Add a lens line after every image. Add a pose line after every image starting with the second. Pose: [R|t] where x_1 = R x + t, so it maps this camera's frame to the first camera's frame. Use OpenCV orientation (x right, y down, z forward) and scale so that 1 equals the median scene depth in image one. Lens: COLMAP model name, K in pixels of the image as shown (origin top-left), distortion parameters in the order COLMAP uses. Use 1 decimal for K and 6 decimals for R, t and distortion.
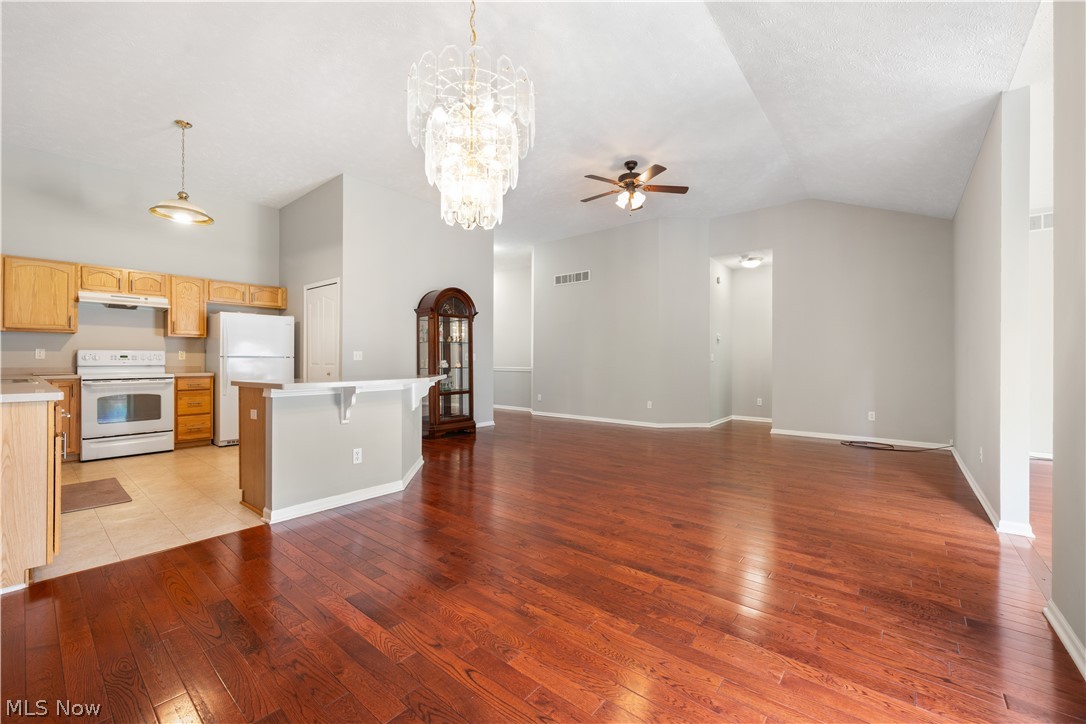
lens RADIAL K [[430.3, 0, 537.5], [0, 430.3, 361.9], [0, 0, 1]] dist [0.000716, 0.000032]
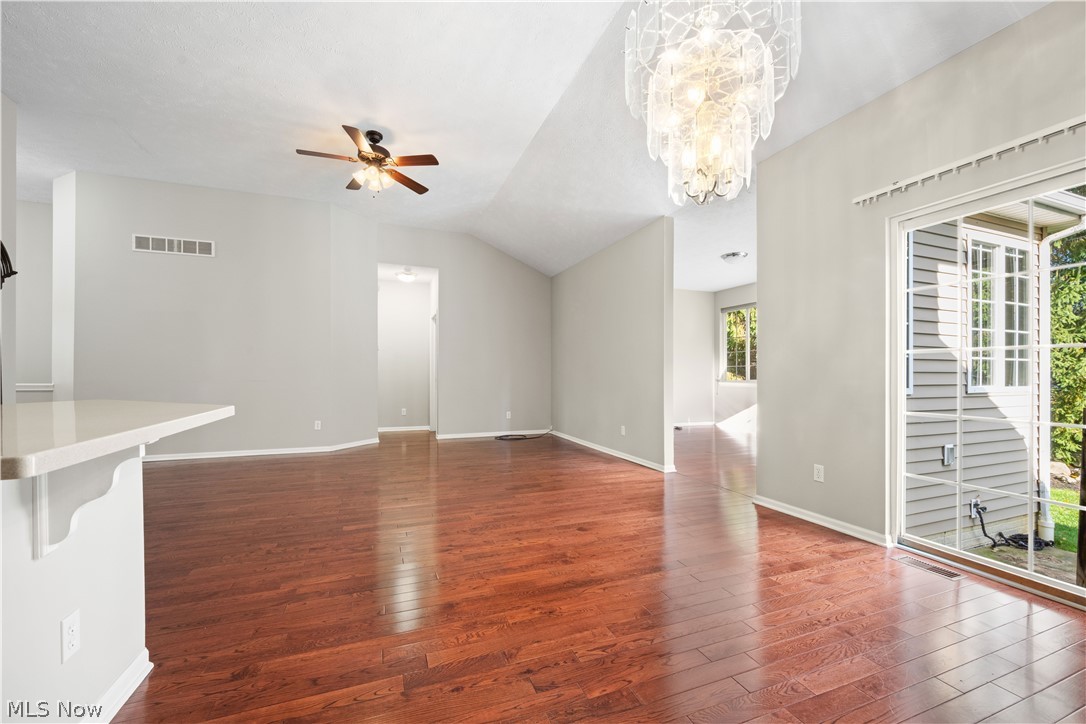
lens RADIAL K [[430.3, 0, 534.6], [0, 430.3, 375.9], [0, 0, 1]] dist [0.000716, 0.000032]
pose [[0.497665, -0.005454, 0.867352, -0.516212], [0.000454, 0.999982, 0.006027, -0.000174], [-0.867369, -0.002606, 0.497658, 0.466416]]
